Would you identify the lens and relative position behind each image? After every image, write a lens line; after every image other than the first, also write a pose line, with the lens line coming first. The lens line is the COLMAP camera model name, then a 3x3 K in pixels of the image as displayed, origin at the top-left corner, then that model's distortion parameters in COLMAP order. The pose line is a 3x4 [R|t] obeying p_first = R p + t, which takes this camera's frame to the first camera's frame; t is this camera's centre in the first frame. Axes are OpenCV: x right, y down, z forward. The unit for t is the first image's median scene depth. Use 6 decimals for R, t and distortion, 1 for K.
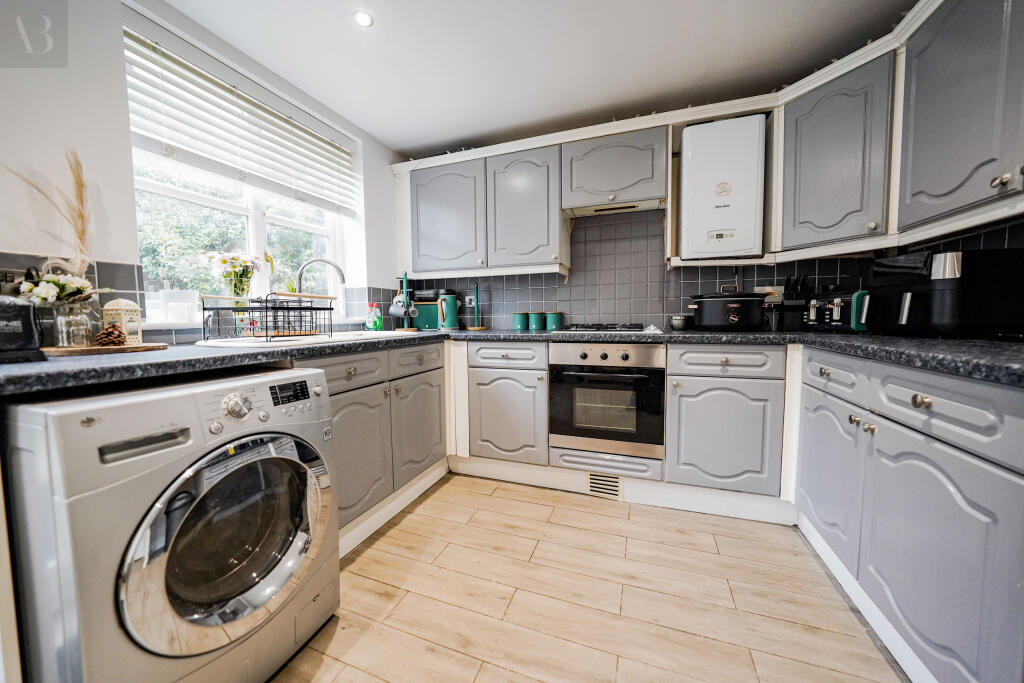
lens RADIAL K [[357.3, 0, 510.5], [0, 357.3, 340.2], [0, 0, 1]] dist [-0.015628, 0.000045]
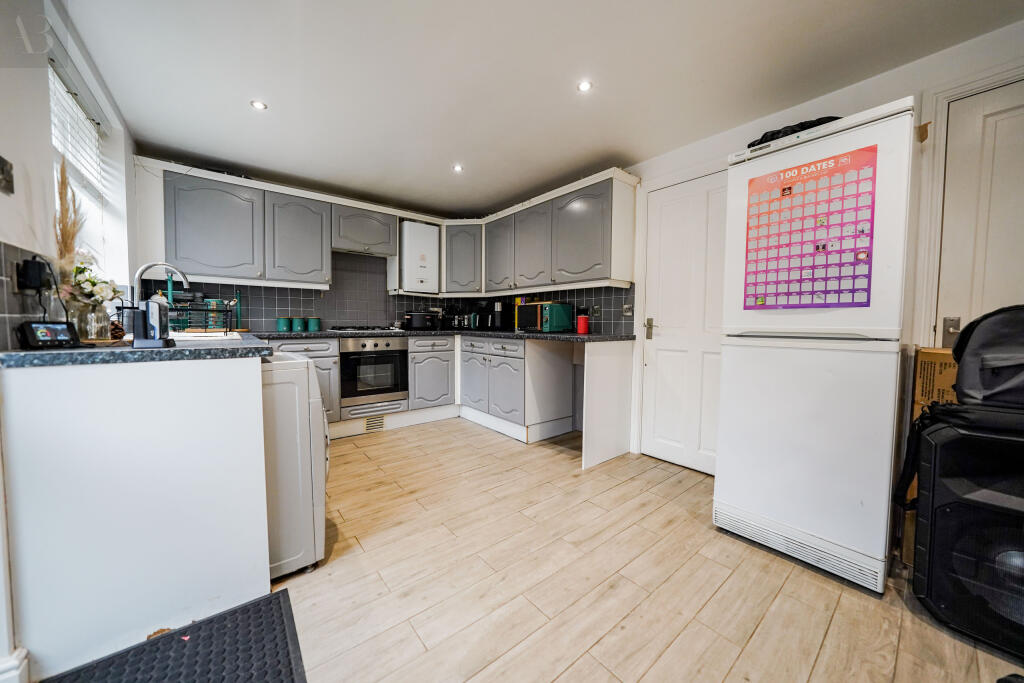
lens RADIAL K [[357.3, 0, 510.5], [0, 357.3, 340.2], [0, 0, 1]] dist [-0.015628, 0.000045]
pose [[0.504458, -0.026607, 0.863026, -0.890747], [0.041840, 0.999104, 0.006345, 0.038614], [-0.862422, 0.032908, 0.505120, -0.416685]]
